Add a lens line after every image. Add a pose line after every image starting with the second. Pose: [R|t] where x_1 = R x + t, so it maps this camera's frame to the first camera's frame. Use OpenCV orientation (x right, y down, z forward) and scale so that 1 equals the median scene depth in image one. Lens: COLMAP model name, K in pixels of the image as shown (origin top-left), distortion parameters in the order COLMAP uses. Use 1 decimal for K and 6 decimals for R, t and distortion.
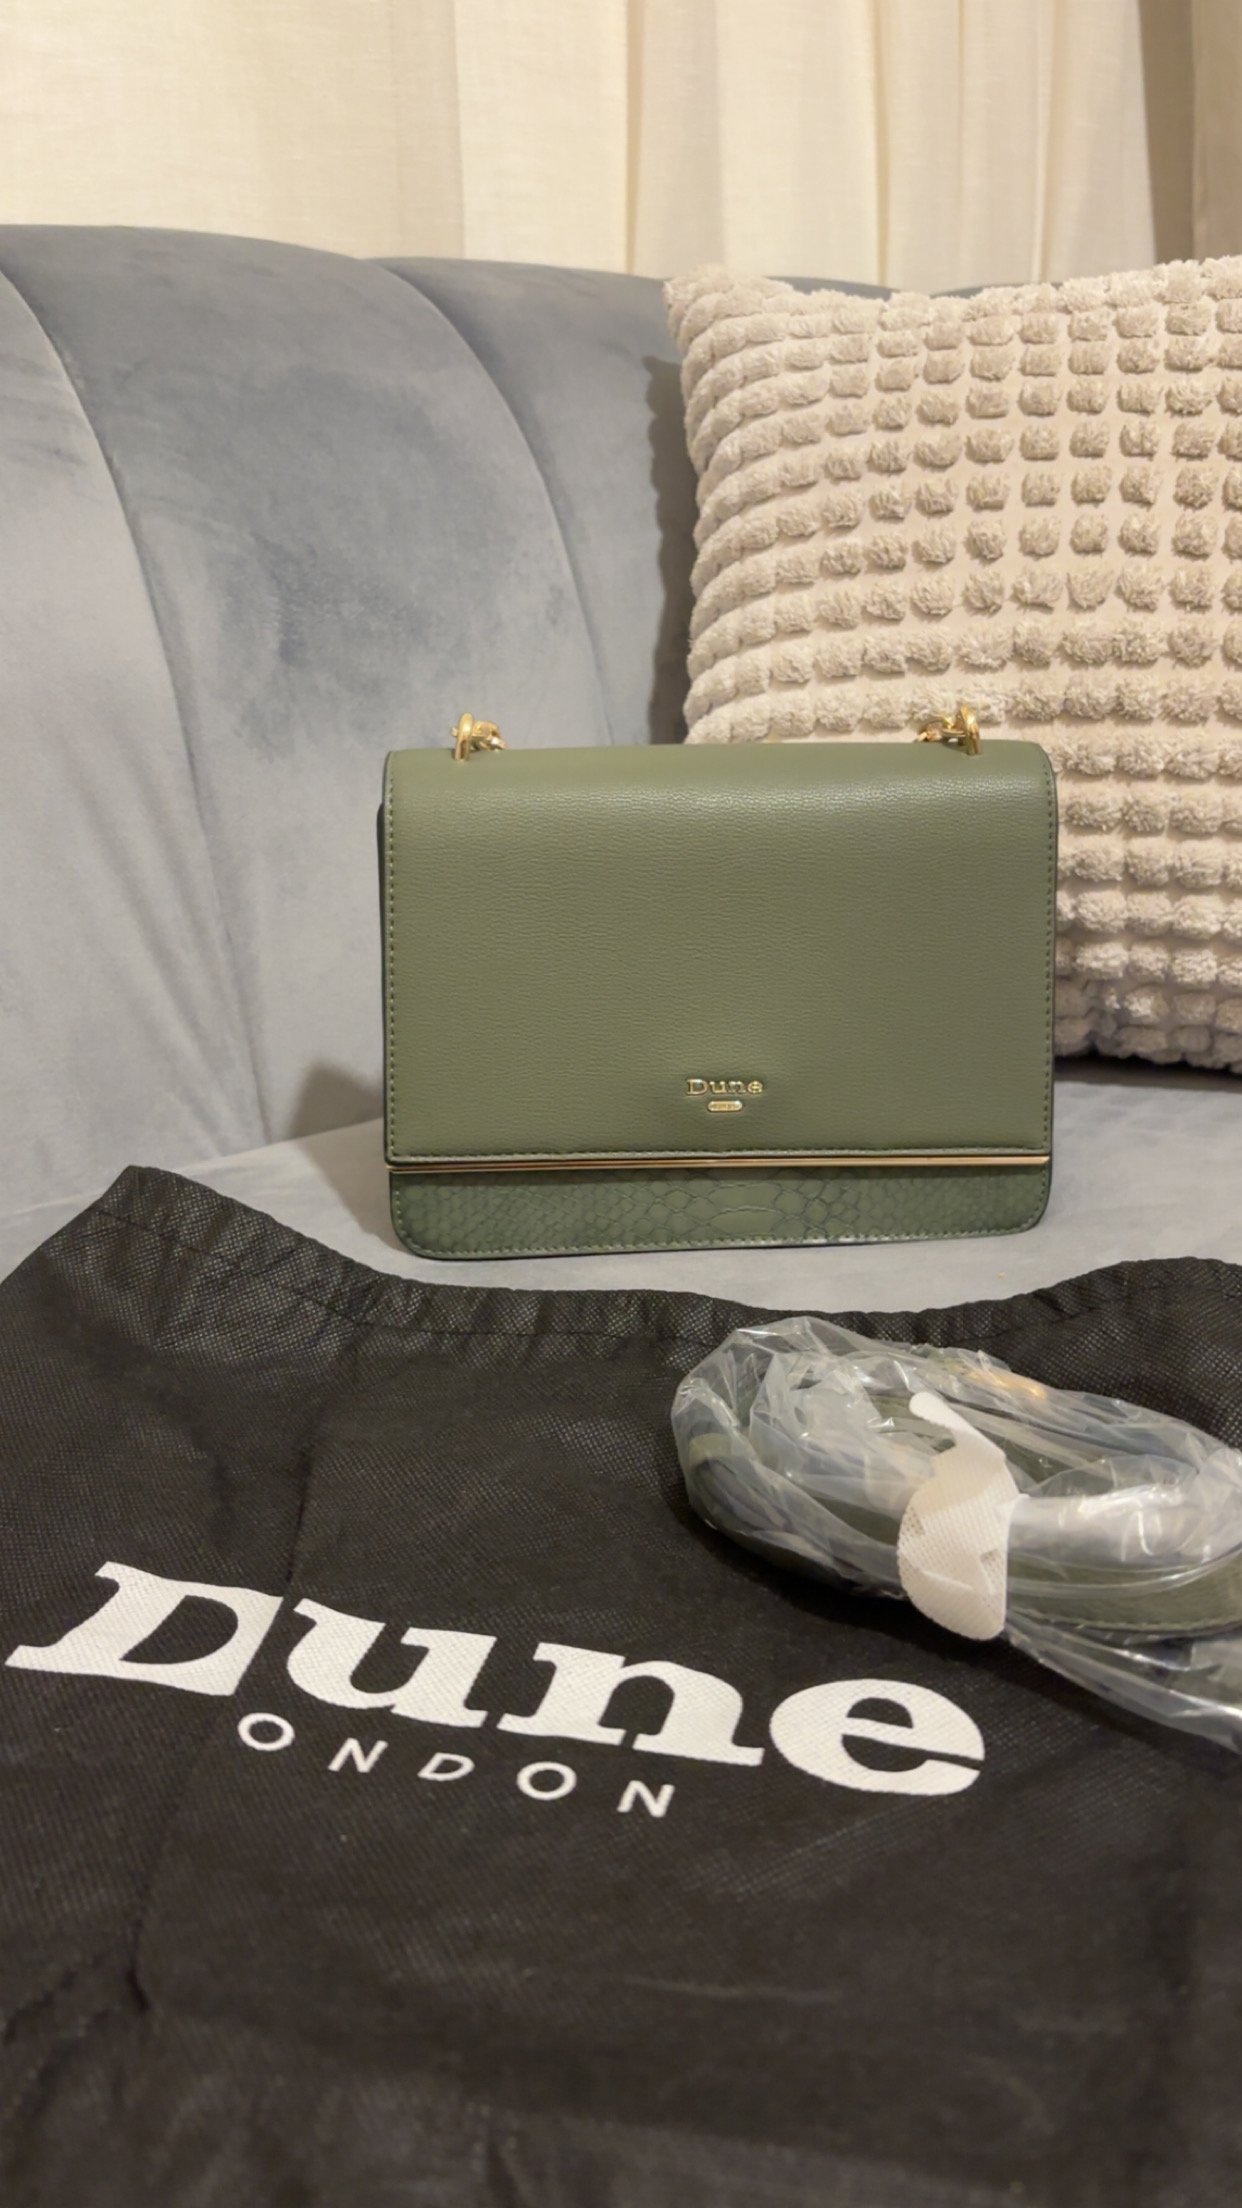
lens RADIAL K [[1778.4, 0, 633.6], [0, 1778.4, 1123.0], [0, 0, 1]] dist [-0.010843, 0.014835]
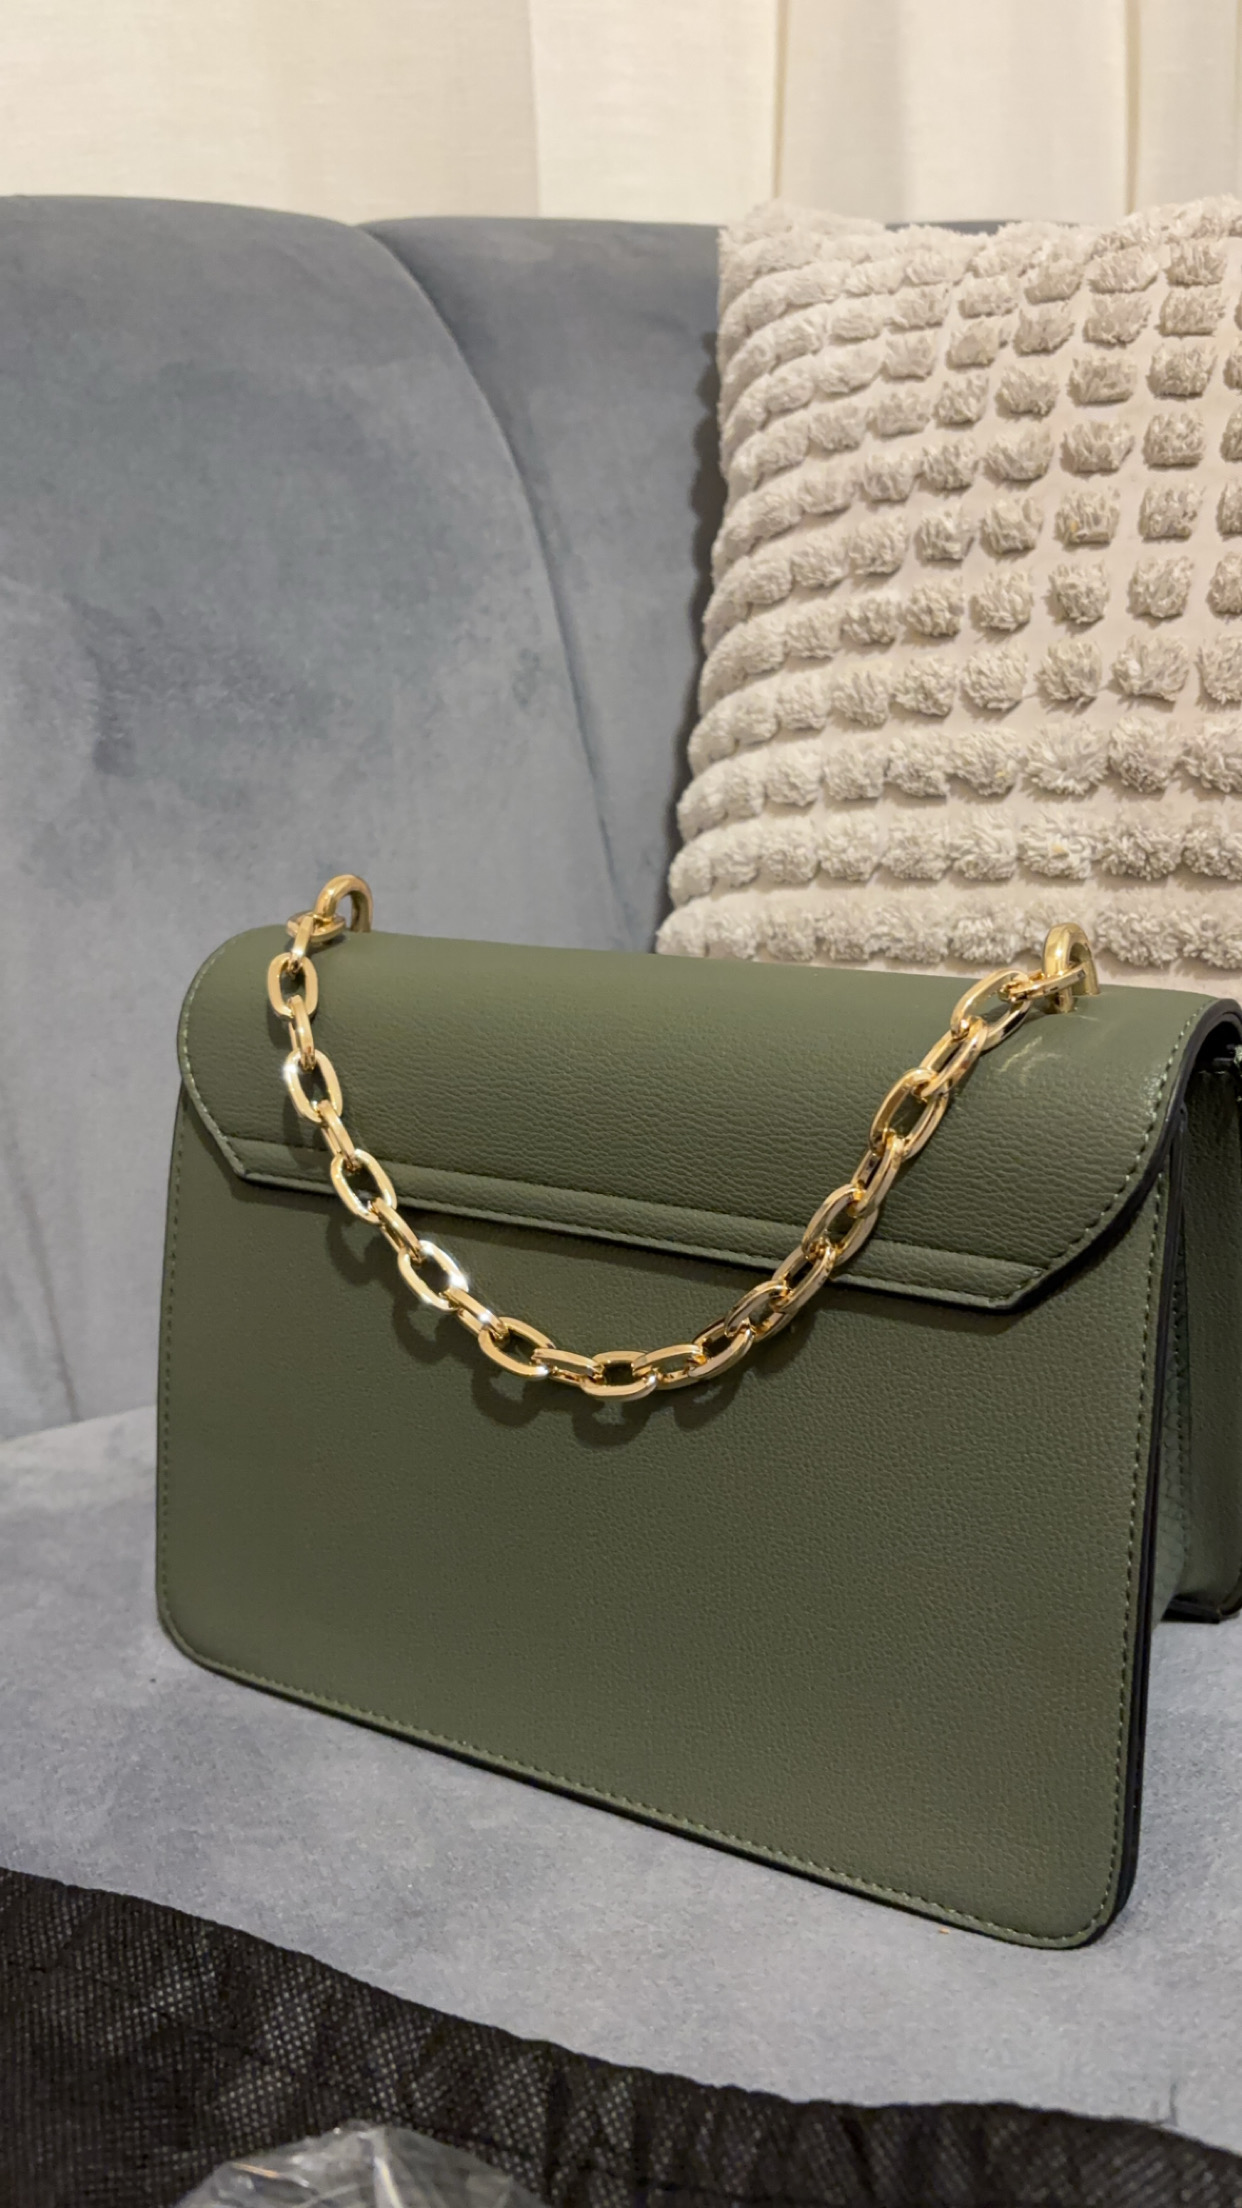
lens RADIAL K [[1778.4, 0, 645.7], [0, 1778.4, 1142.2], [0, 0, 1]] dist [-0.010843, 0.014835]
pose [[0.981812, 0.044562, -0.184553, 0.169282], [-0.042227, 0.998971, 0.016567, -0.130418], [0.185101, -0.008473, 0.982683, 0.326638]]
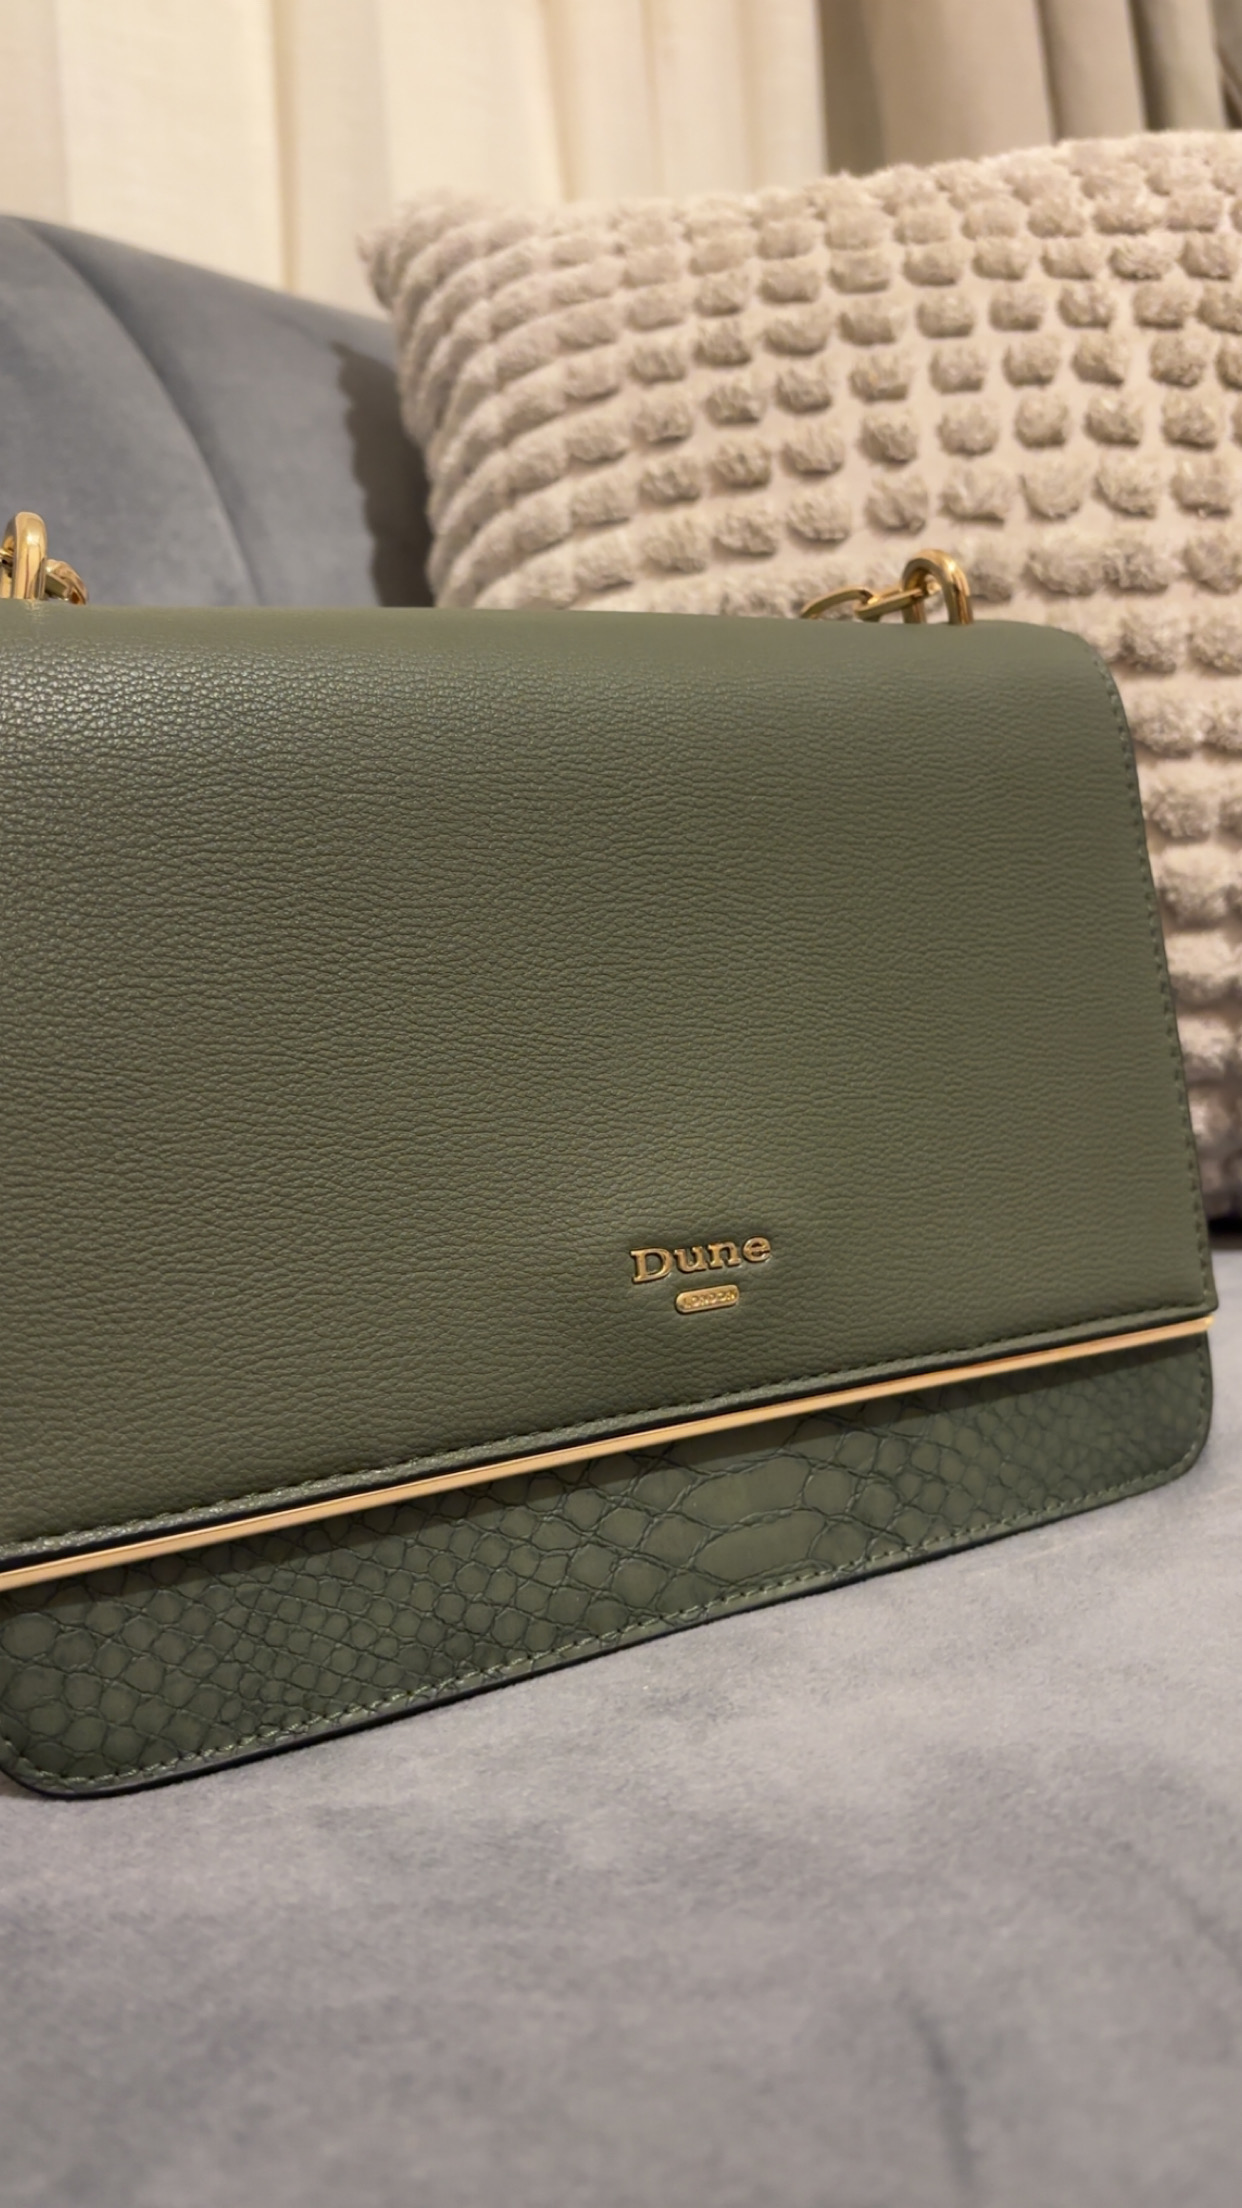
lens RADIAL K [[1842.0, 0, 627.3], [0, 1842.0, 1076.4], [0, 0, 1]] dist [-0.004805, 0.029855]
pose [[0.981082, -0.046057, 0.188036, -0.038740], [0.085720, 0.974233, -0.208620, 0.041119], [-0.173582, 0.220792, 0.959750, 0.399856]]
